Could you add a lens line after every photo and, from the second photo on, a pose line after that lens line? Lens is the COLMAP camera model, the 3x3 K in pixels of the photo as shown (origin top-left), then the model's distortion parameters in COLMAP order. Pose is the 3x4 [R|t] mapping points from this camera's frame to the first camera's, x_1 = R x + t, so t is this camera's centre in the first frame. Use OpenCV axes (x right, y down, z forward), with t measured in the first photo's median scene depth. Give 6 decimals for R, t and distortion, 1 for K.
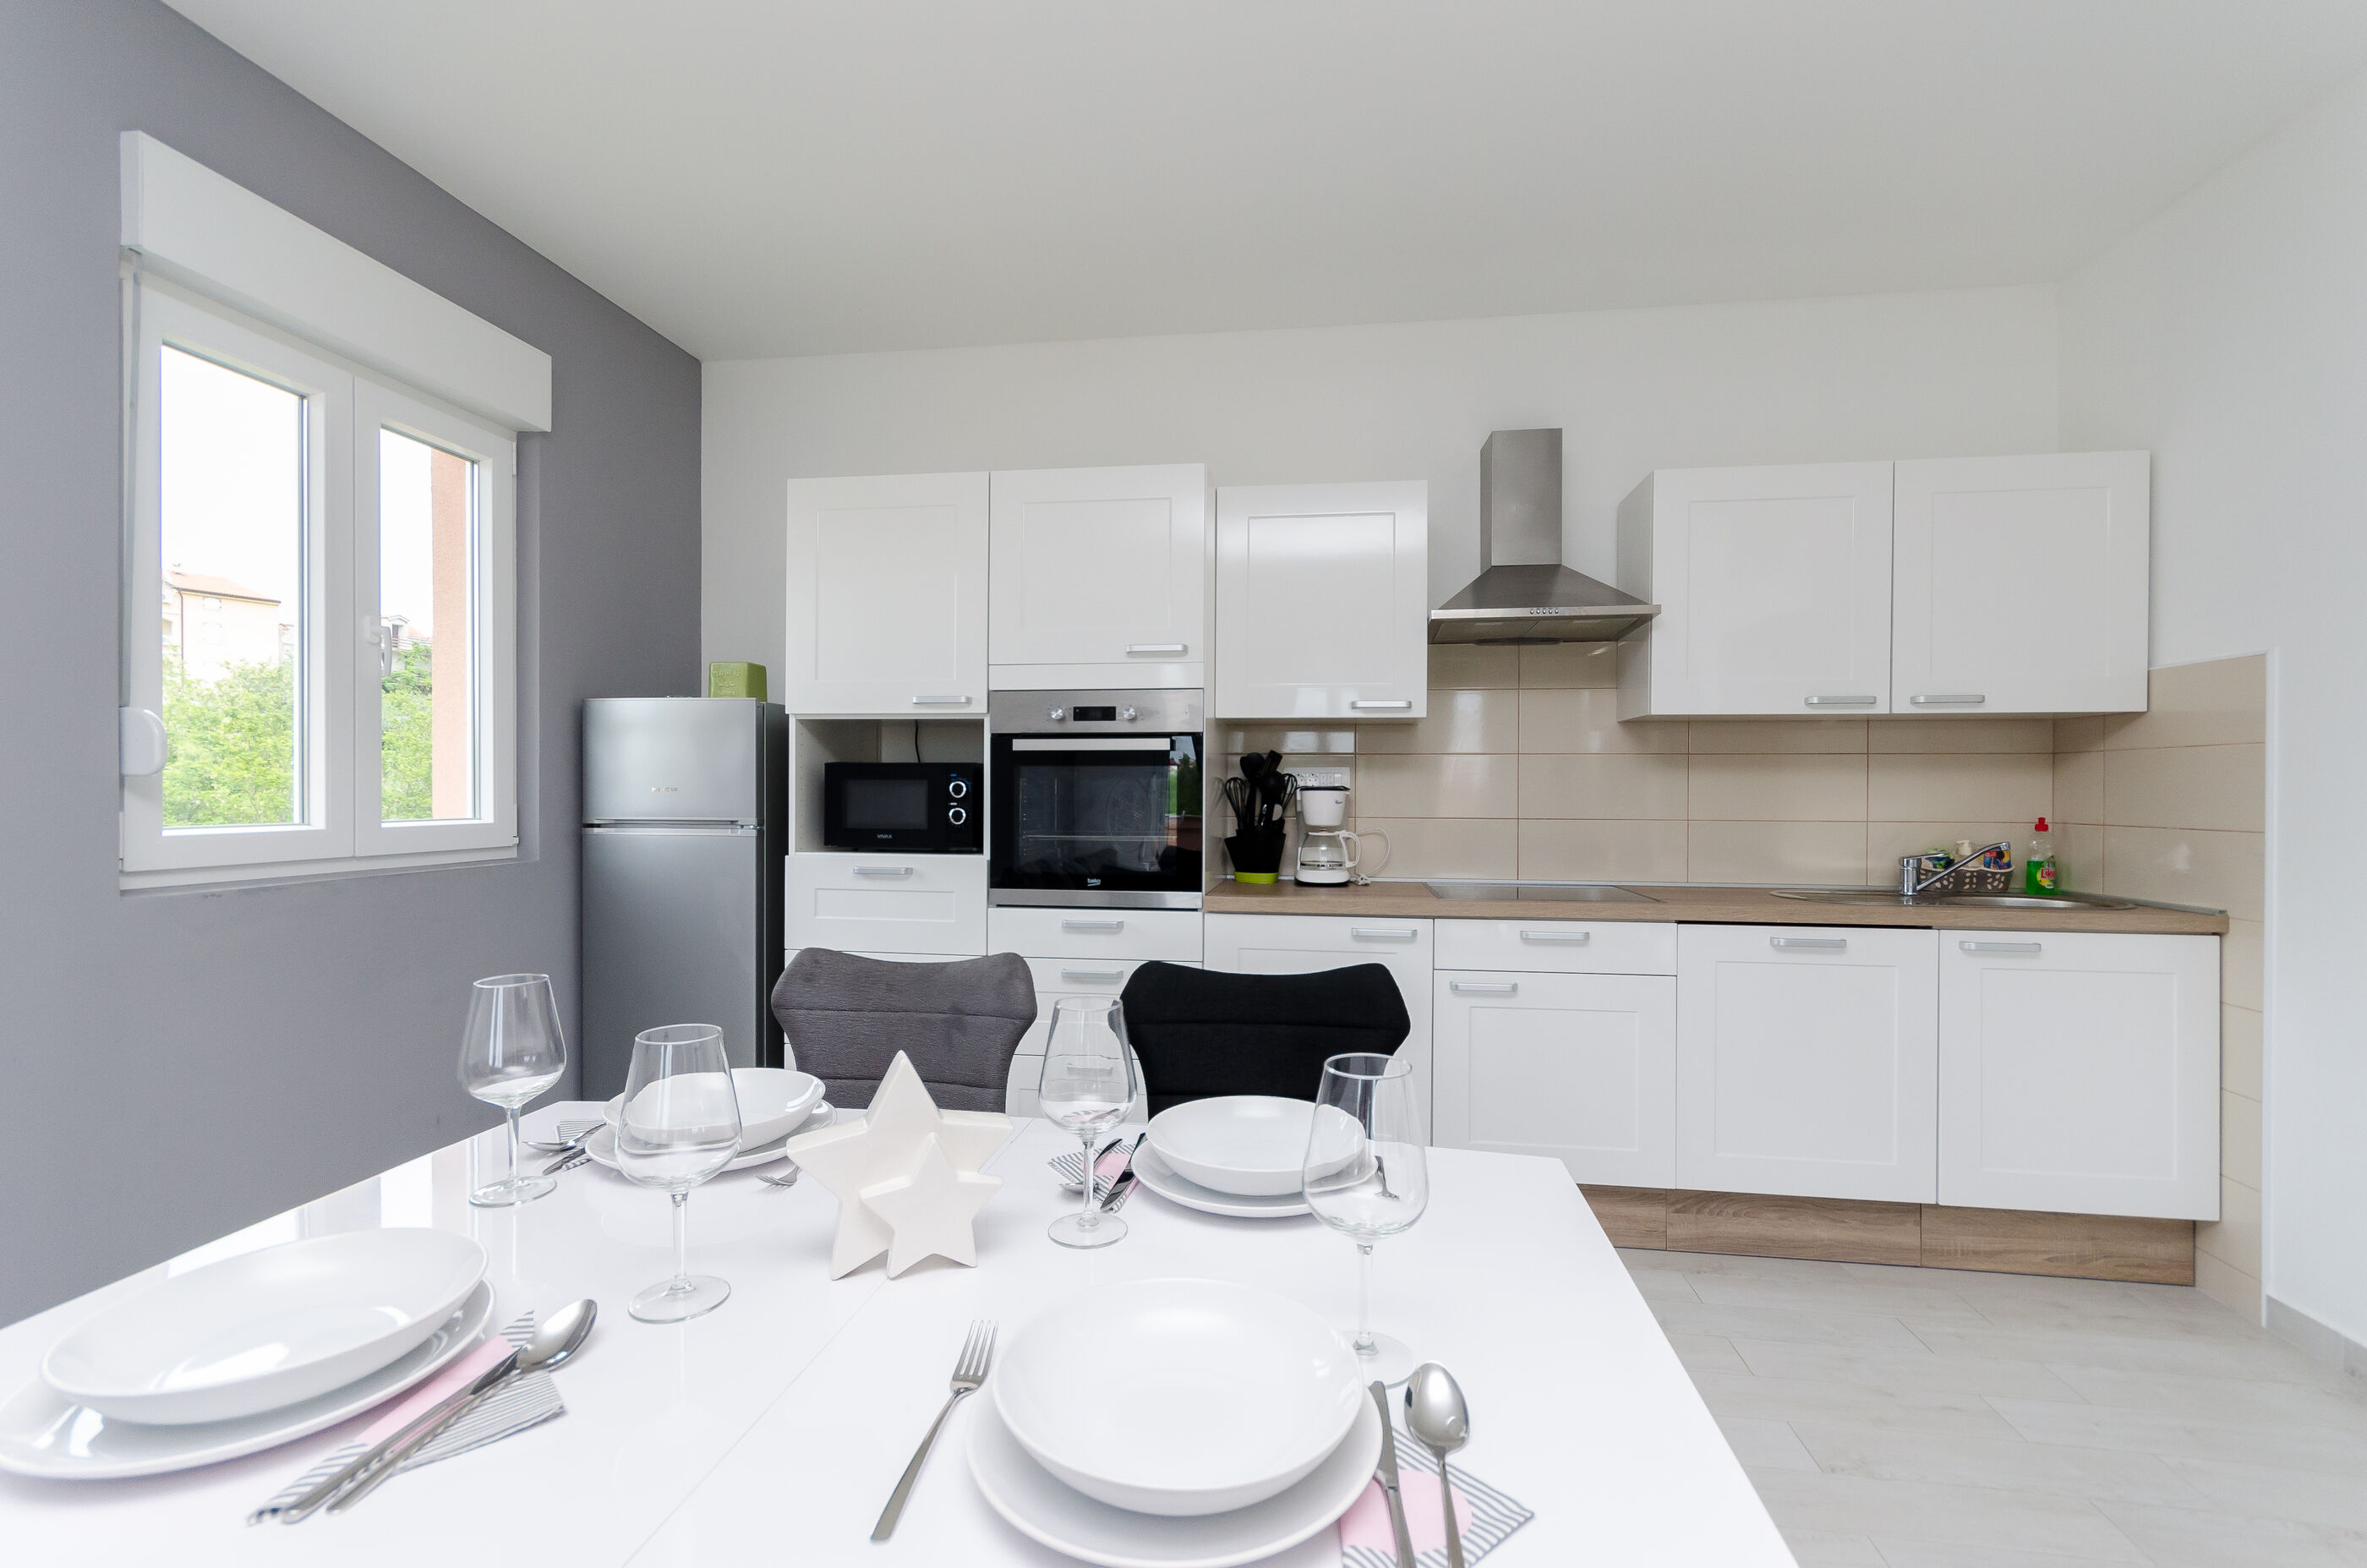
lens RADIAL K [[1040.6, 0, 1199.2], [0, 1040.6, 794.4], [0, 0, 1]] dist [0.005203, 0.000036]
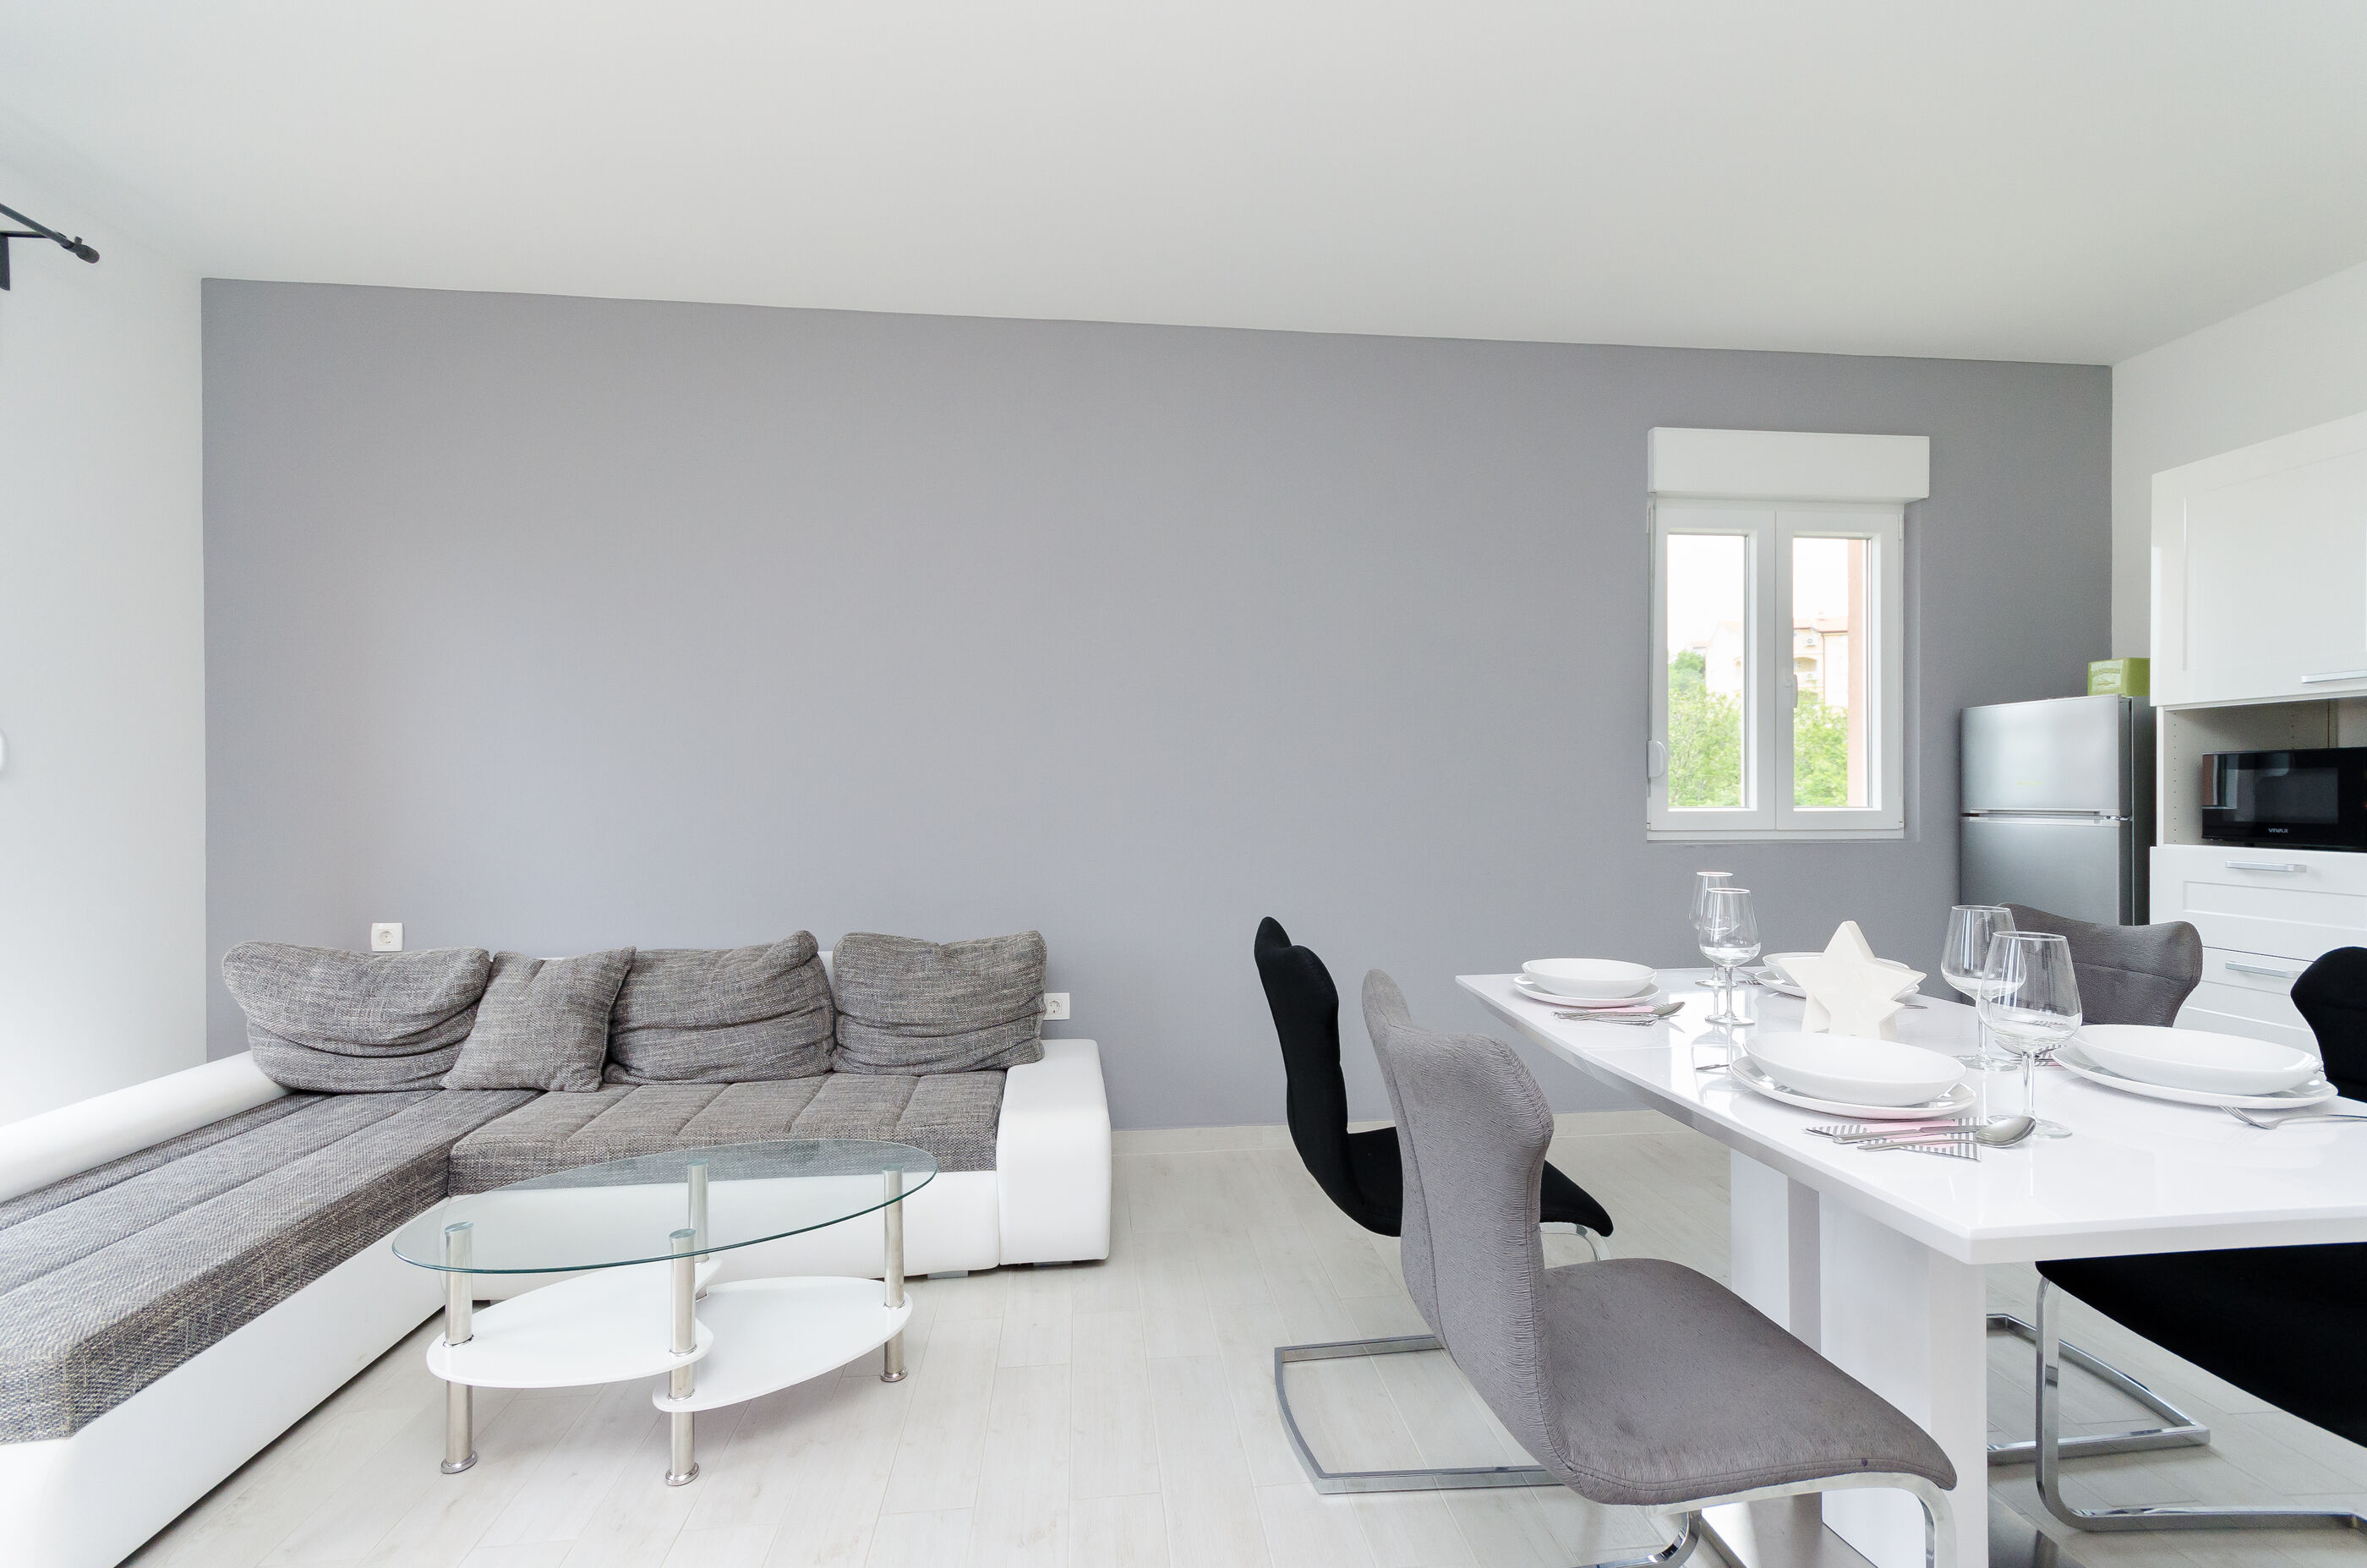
lens RADIAL K [[1040.6, 0, 1180.1], [0, 1040.6, 796.6], [0, 0, 1]] dist [0.005203, 0.000036]
pose [[0.239395, -0.003834, -0.970915, 0.369234], [-0.002132, 0.999988, -0.004475, 0.016947], [0.970920, 0.003141, 0.239384, -0.161723]]
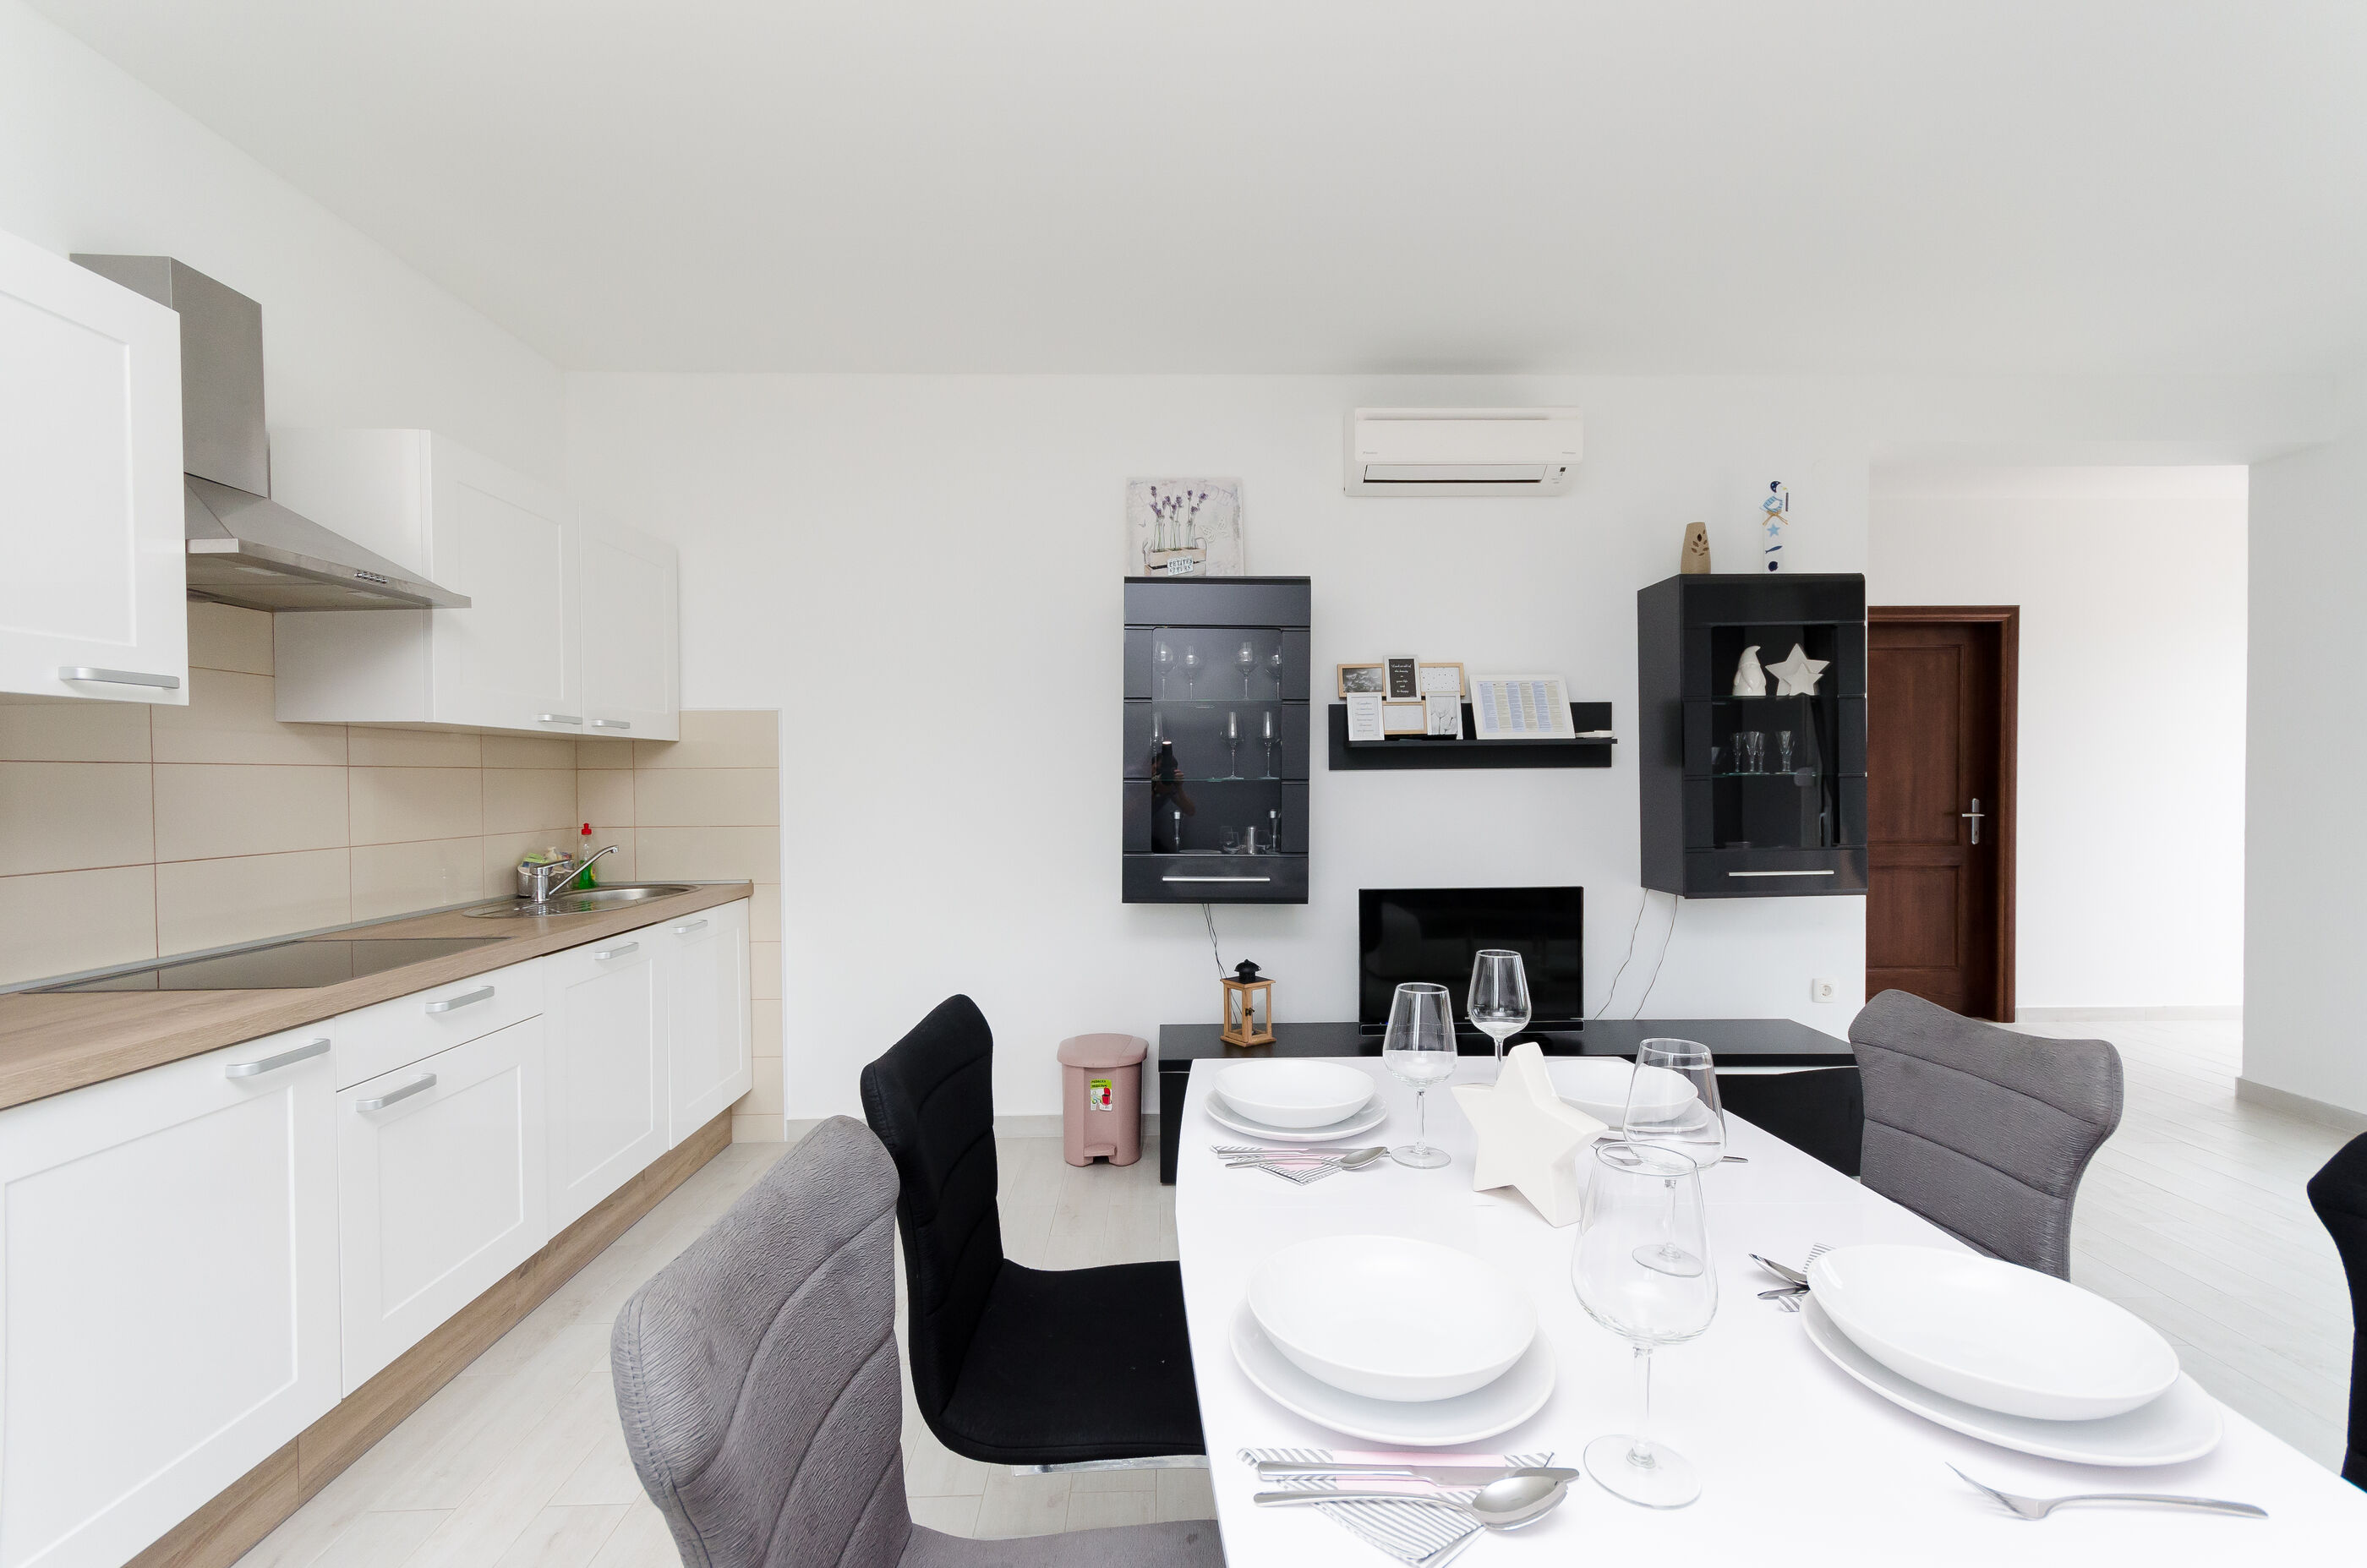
lens RADIAL K [[1040.6, 0, 1170.4], [0, 1040.6, 796.3], [0, 0, 1]] dist [0.005203, 0.000036]
pose [[-0.155832, -0.015553, 0.987661, -0.480265], [0.011673, 0.999777, 0.017585, -0.022951], [-0.987715, 0.014269, -0.155616, 0.537028]]
